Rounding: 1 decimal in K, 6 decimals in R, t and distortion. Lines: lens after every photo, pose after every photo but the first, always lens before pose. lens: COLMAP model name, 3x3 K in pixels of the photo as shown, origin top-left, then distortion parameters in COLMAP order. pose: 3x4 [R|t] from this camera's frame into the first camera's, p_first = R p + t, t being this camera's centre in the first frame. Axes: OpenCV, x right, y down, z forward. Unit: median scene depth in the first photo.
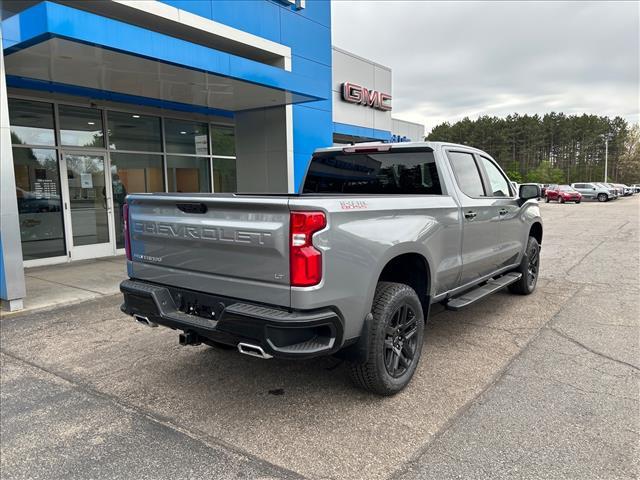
lens RADIAL K [[497.0, 0, 310.8], [0, 497.0, 240.0], [0, 0, 1]] dist [0.011515, 0.002628]
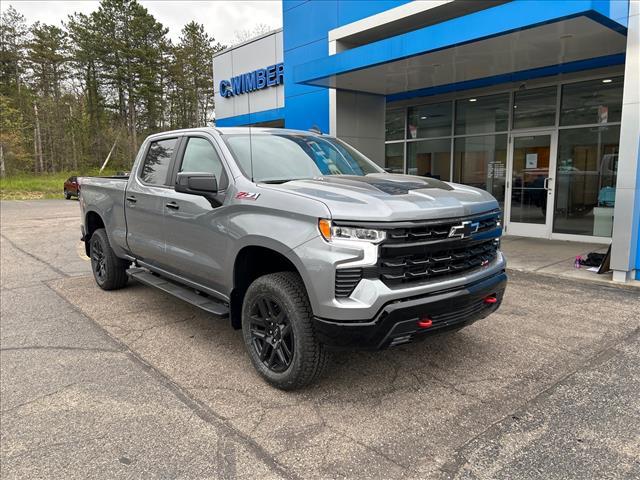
lens RADIAL K [[496.8, 0, 331.2], [0, 496.8, 241.6], [0, 0, 1]] dist [0.005189, -0.003977]
pose [[-0.231650, 0.146044, -0.961774, 0.797788], [-0.090798, 0.981105, 0.170849, -0.114158], [0.968552, 0.126905, -0.214013, 1.026245]]
